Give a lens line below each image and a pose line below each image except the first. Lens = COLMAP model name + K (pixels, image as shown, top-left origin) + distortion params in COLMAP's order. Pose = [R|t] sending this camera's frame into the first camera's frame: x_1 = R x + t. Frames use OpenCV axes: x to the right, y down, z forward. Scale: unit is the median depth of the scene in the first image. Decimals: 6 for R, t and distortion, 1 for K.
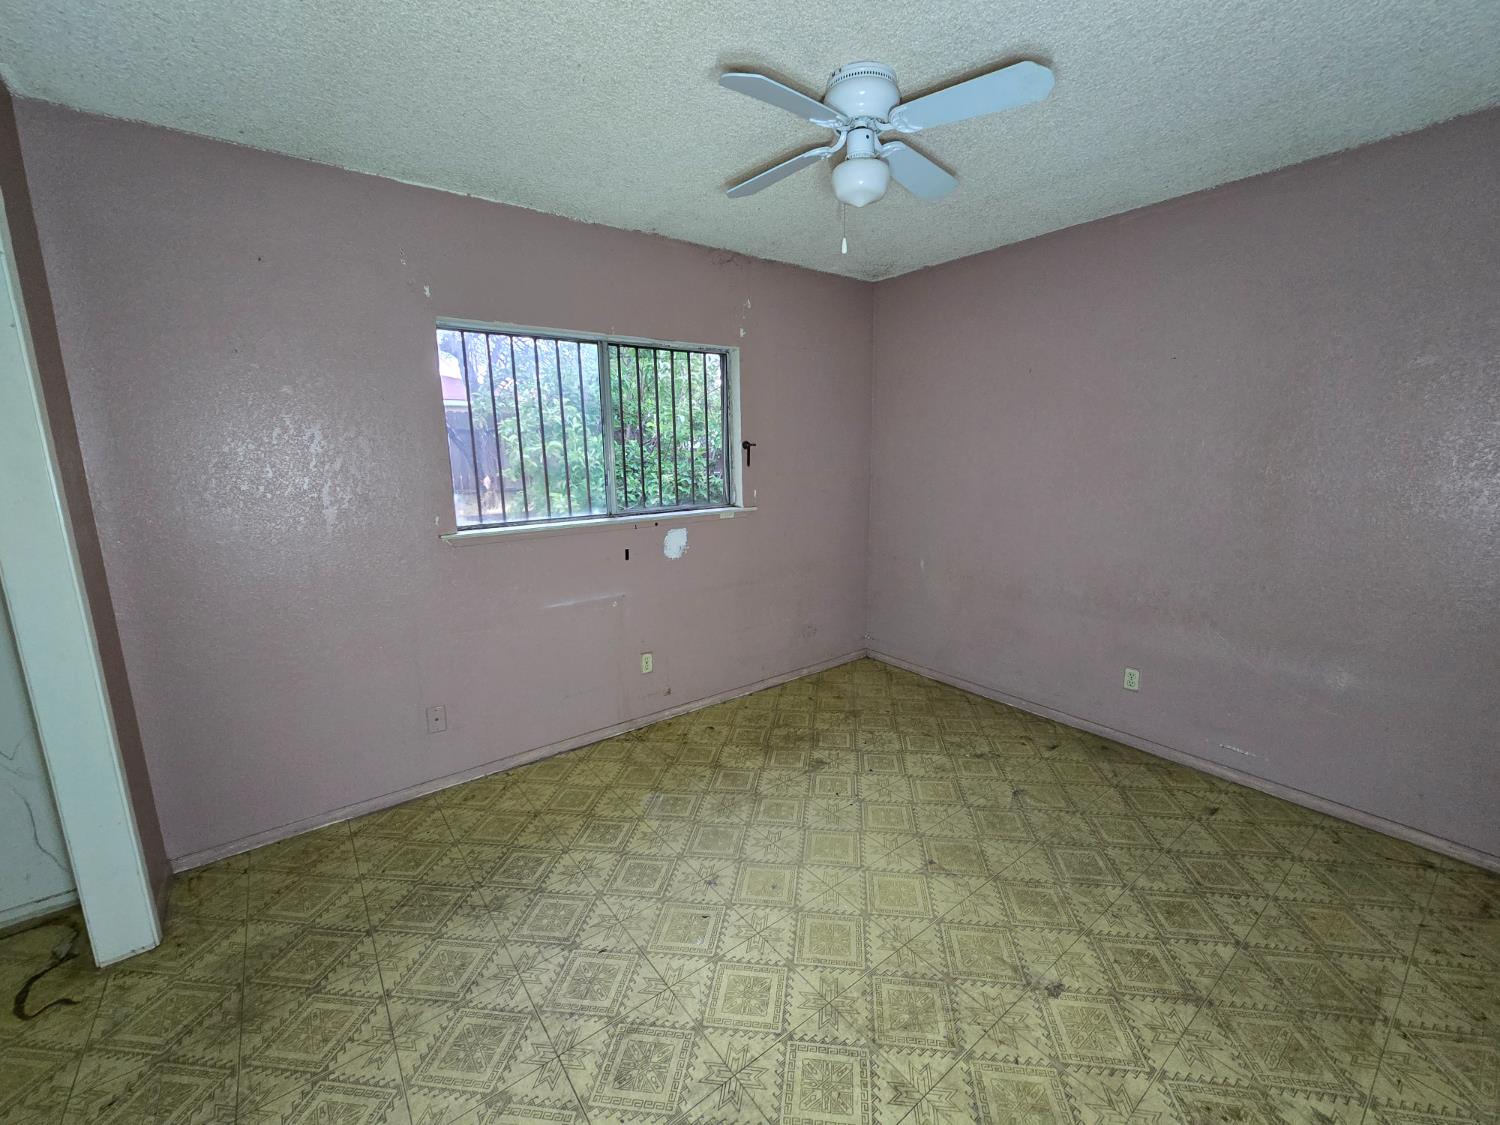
lens RADIAL K [[605.9, 0, 750.0], [0, 605.9, 562.5], [0, 0, 1]] dist [-0.001206, 0.000057]
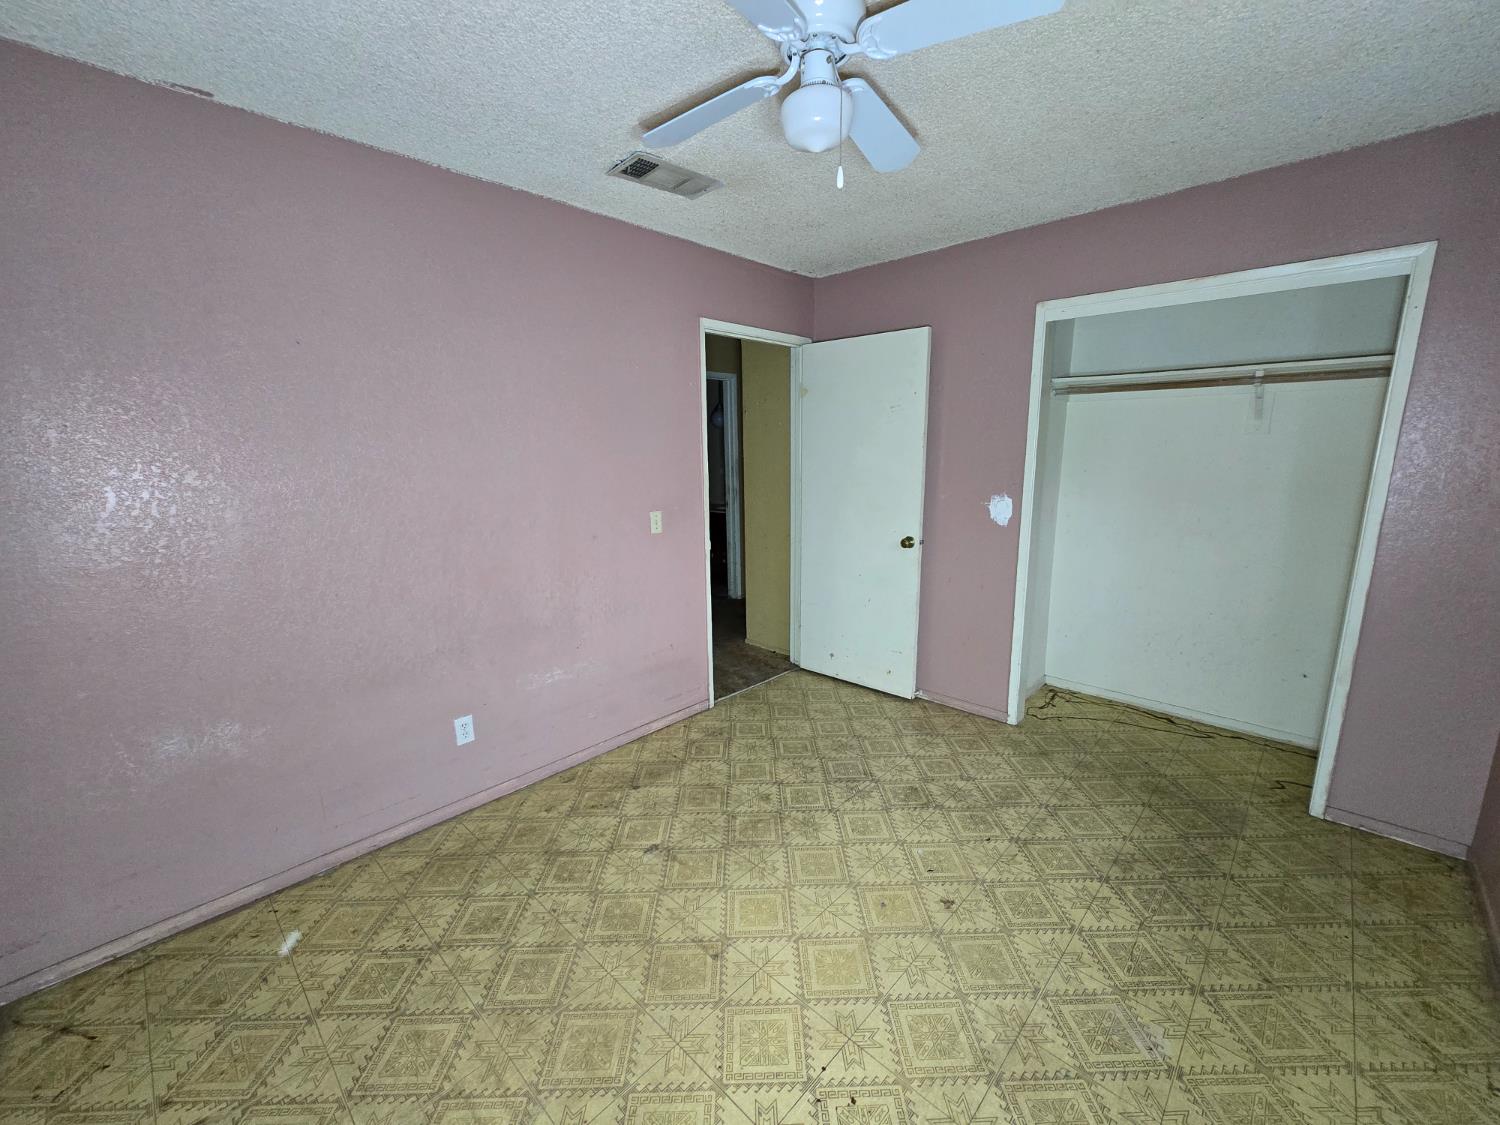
lens RADIAL K [[605.9, 0, 750.0], [0, 605.9, 562.5], [0, 0, 1]] dist [-0.001206, 0.000057]
pose [[-0.986535, 0.055139, -0.153977, 0.394430], [-0.005986, 0.928652, 0.370905, -0.352932], [0.163442, 0.366832, -0.915817, 1.765949]]
